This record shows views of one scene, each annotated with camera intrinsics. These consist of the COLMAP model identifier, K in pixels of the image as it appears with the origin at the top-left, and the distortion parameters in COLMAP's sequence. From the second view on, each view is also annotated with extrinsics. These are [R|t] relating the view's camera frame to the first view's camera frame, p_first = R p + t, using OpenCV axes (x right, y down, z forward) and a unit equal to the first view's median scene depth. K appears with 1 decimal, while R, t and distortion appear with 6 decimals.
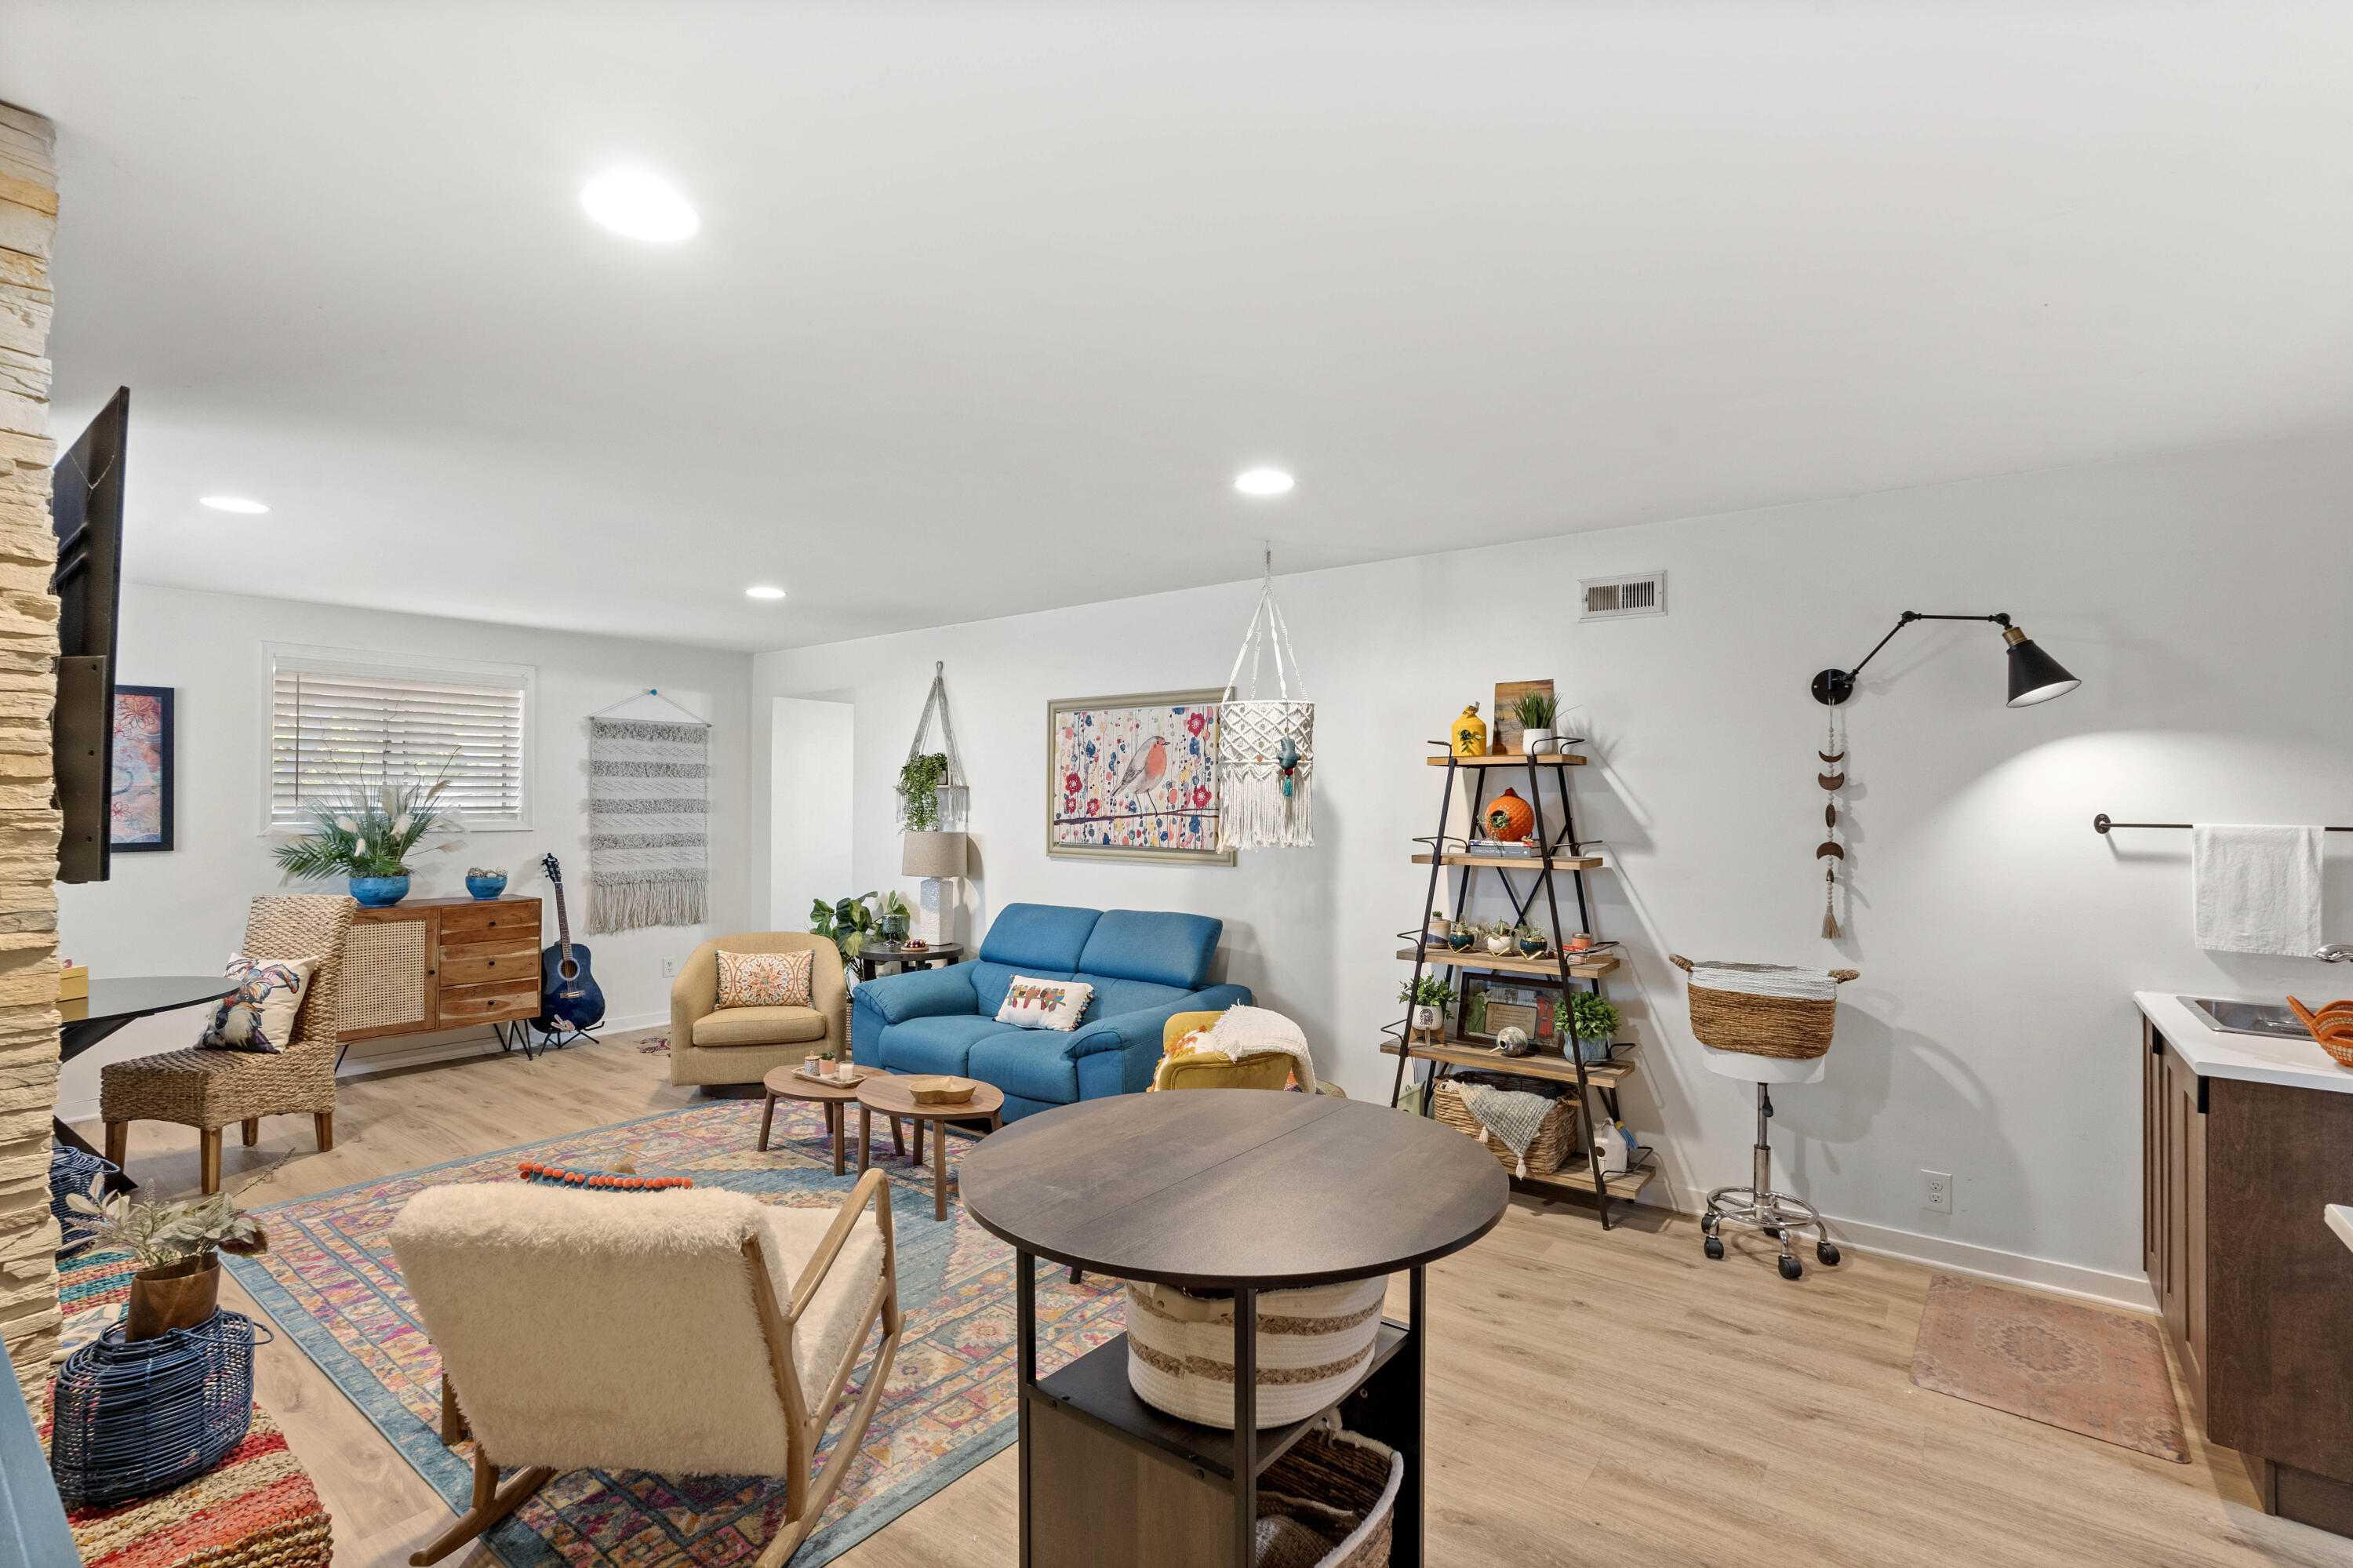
lens RADIAL K [[1064.1, 0, 1176.5], [0, 1064.1, 784.0], [0, 0, 1]] dist [-0.011989, 0.000039]
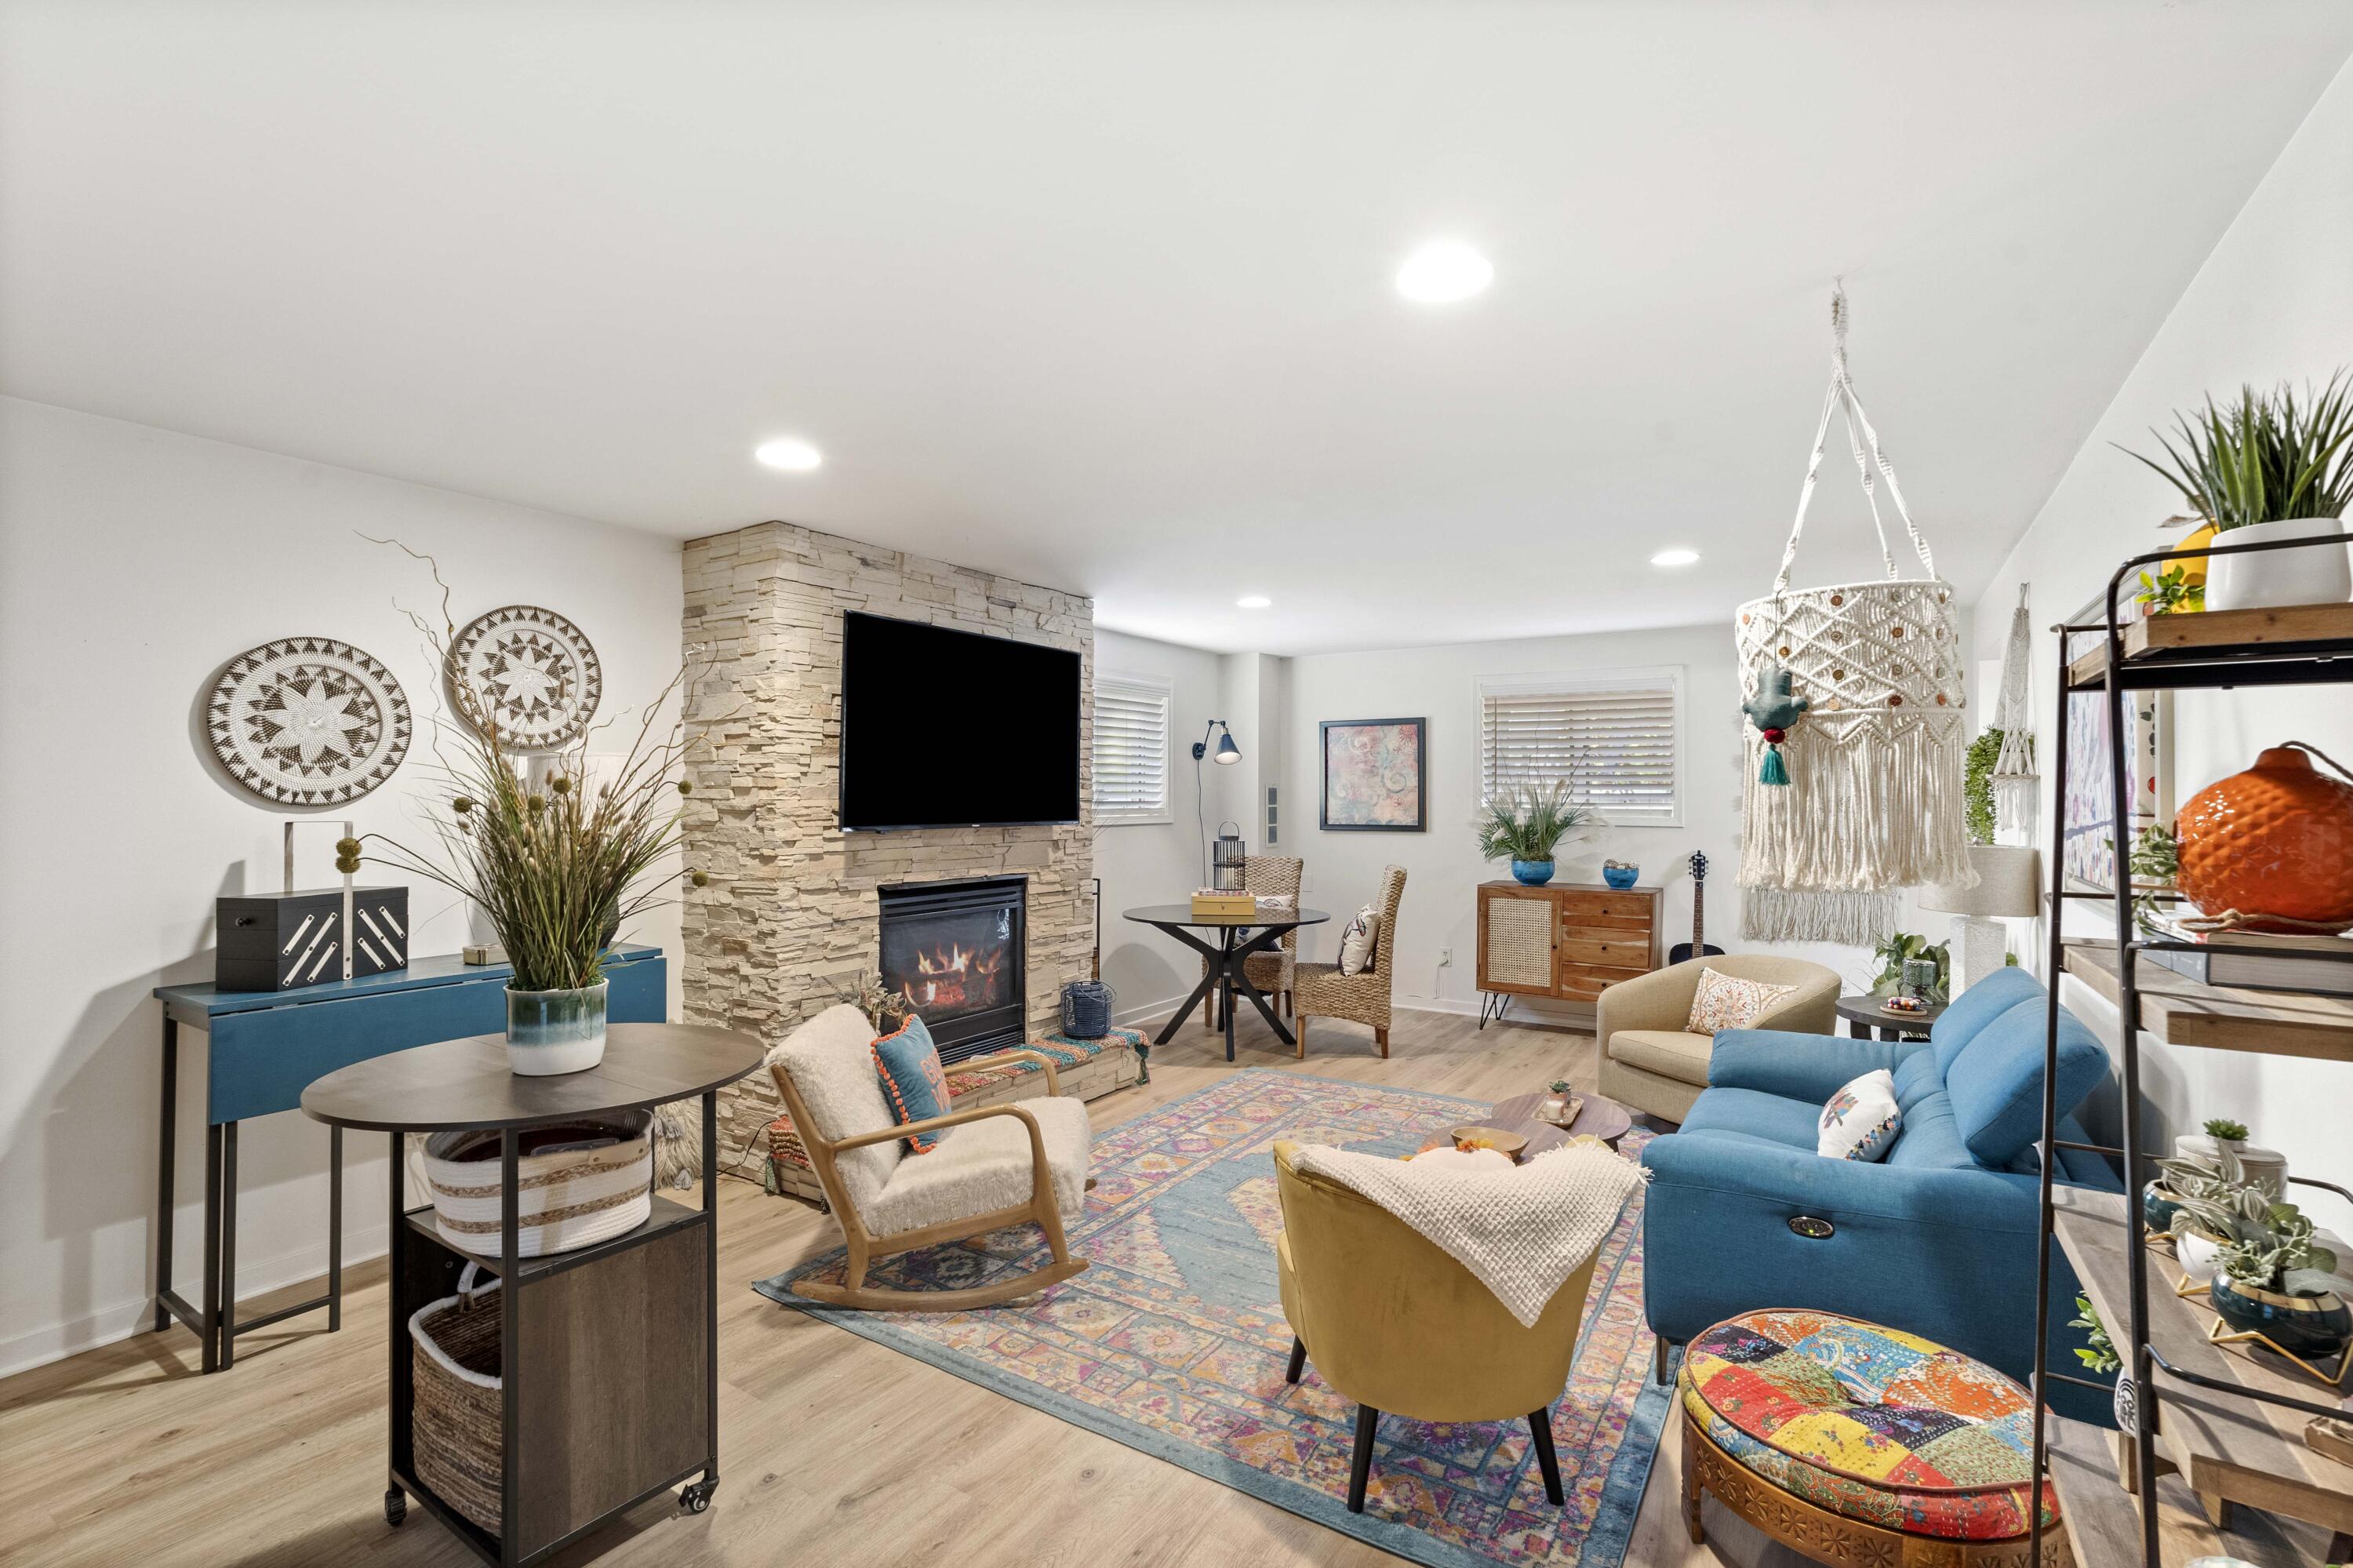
lens RADIAL K [[1078.9, 0, 1176.5], [0, 1078.9, 784.0], [0, 0, 1]] dist [-0.055069, 0.000101]
pose [[0.085700, -0.011394, -0.996256, 0.428743], [0.009686, 0.999897, -0.010602, 0.010055], [0.996274, -0.008741, 0.085801, 0.505246]]
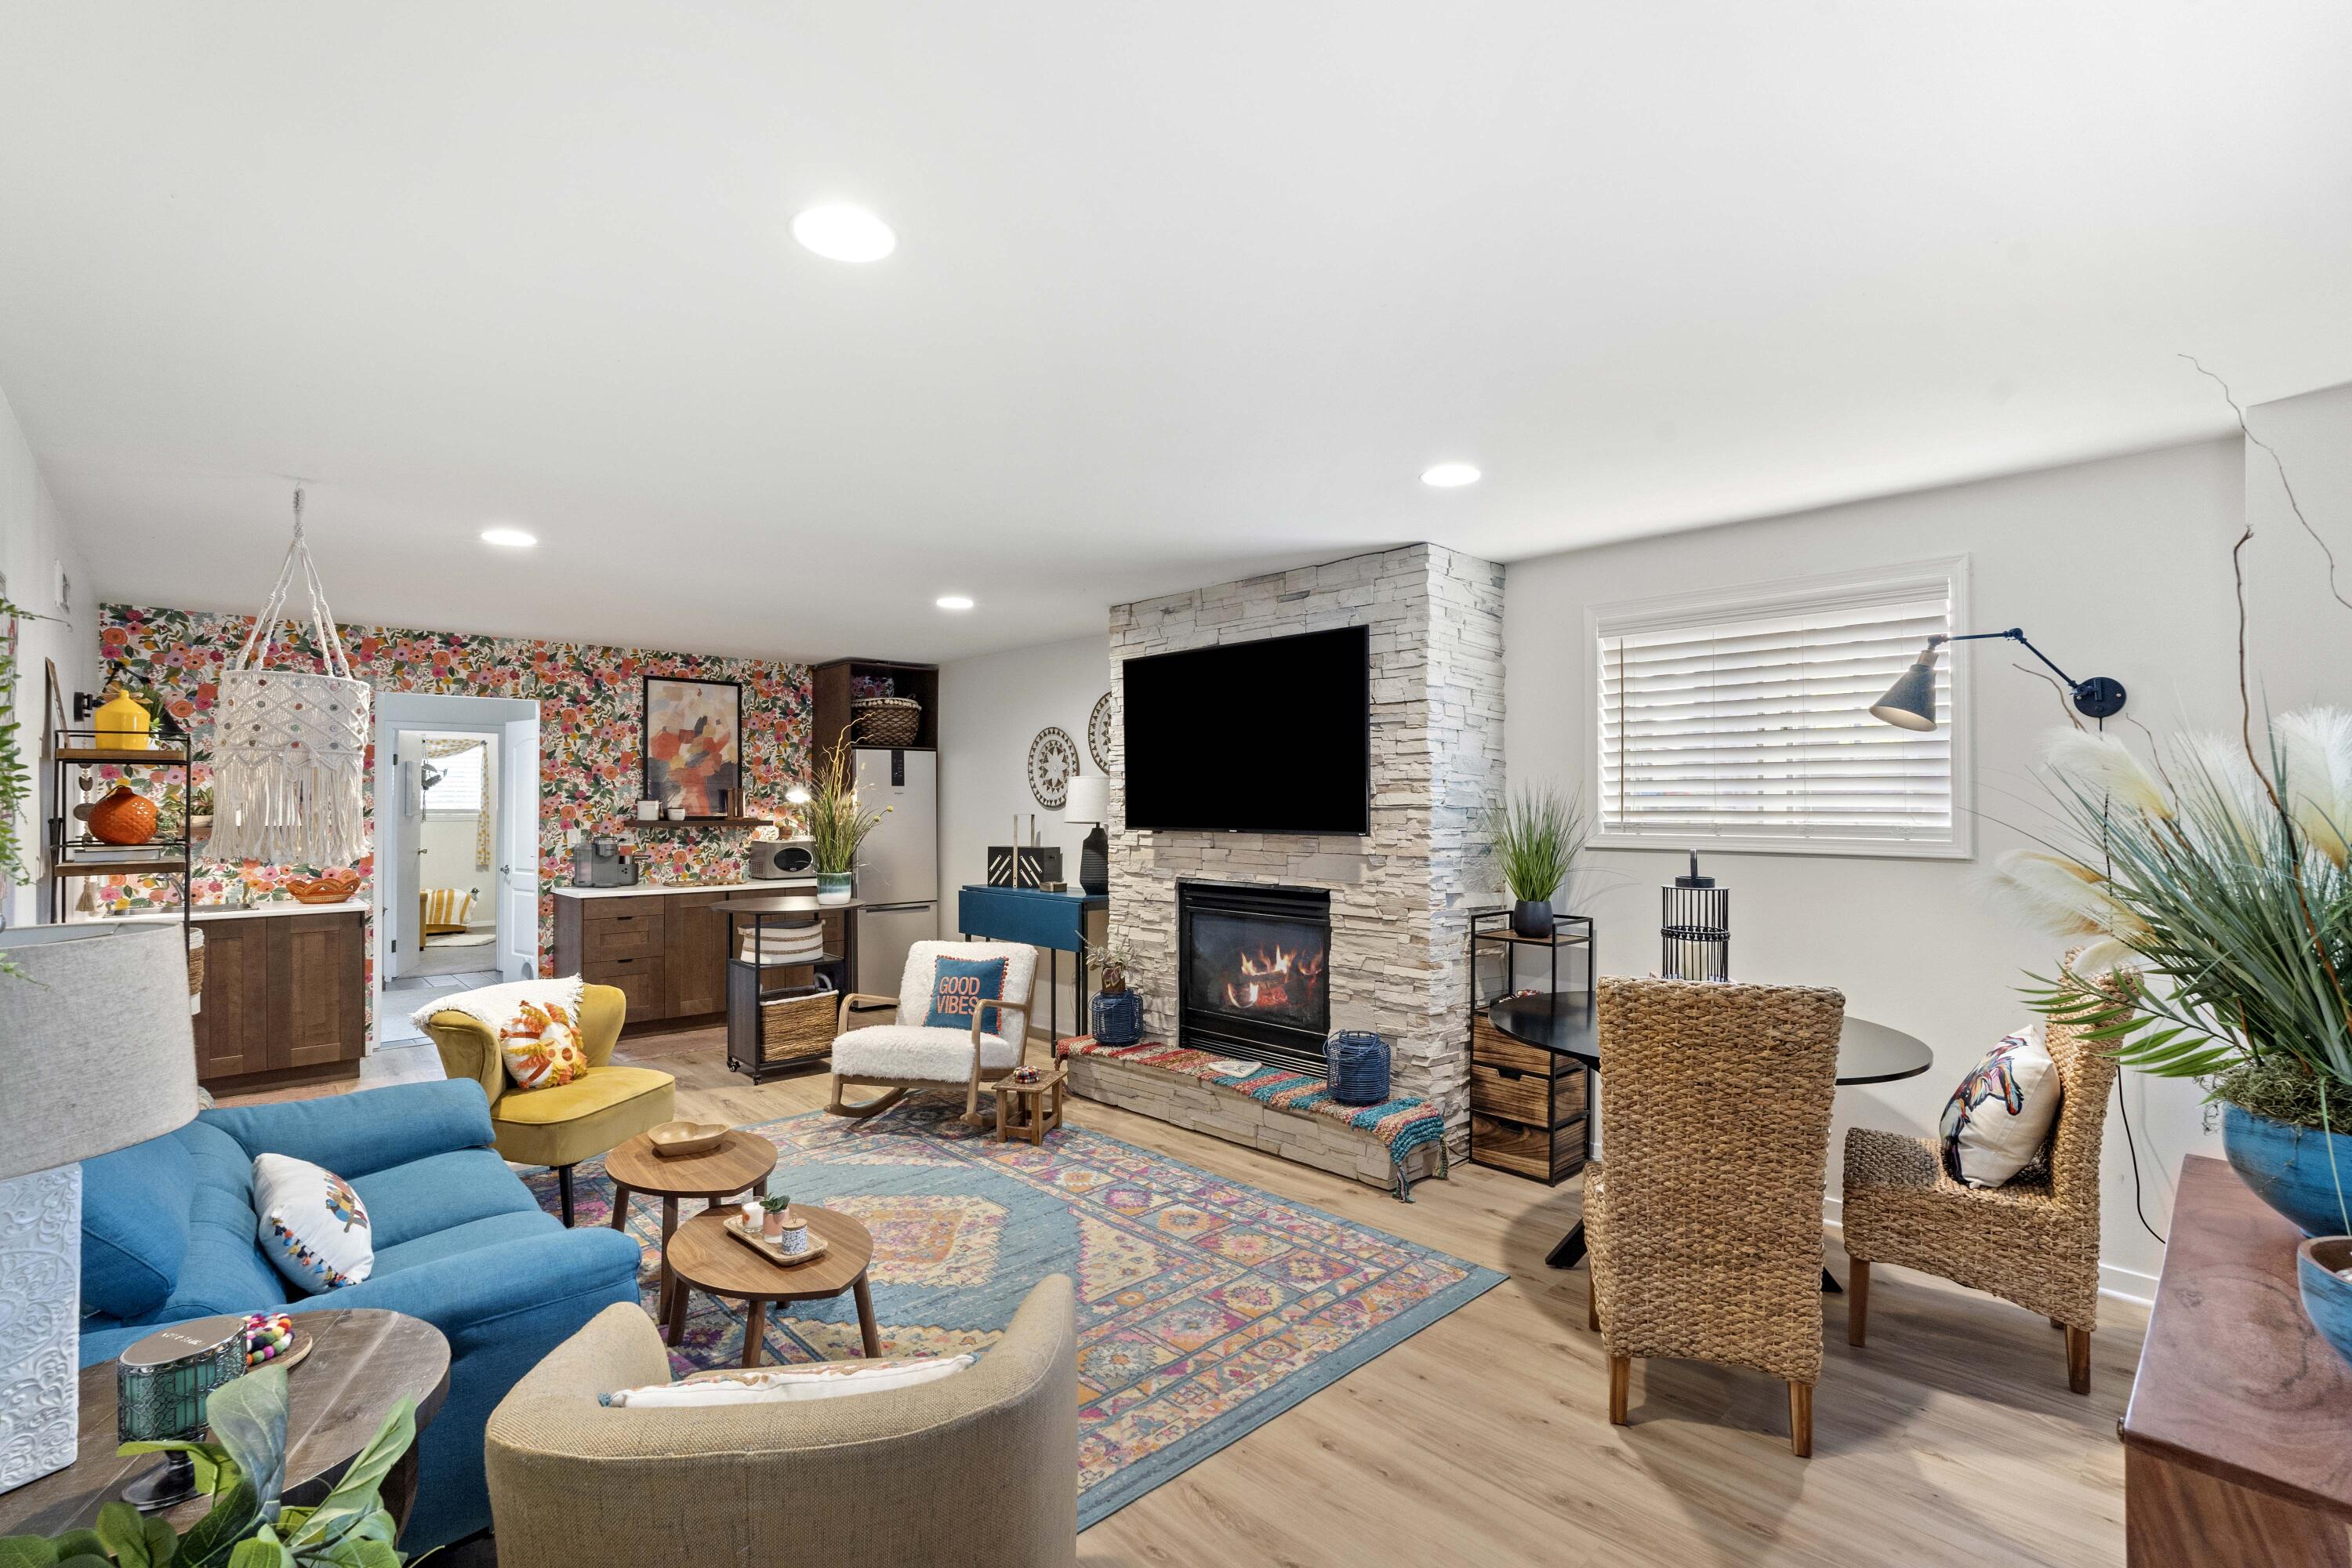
lens RADIAL K [[1078.4, 0, 1176.0], [0, 1078.4, 784.0], [0, 0, 1]] dist [-0.055069, 0.000101]
pose [[-0.987022, 0.001229, 0.160582, -0.540987], [-0.003310, 0.999602, -0.027999, 0.019166], [-0.160553, -0.028167, -0.986625, 1.301196]]
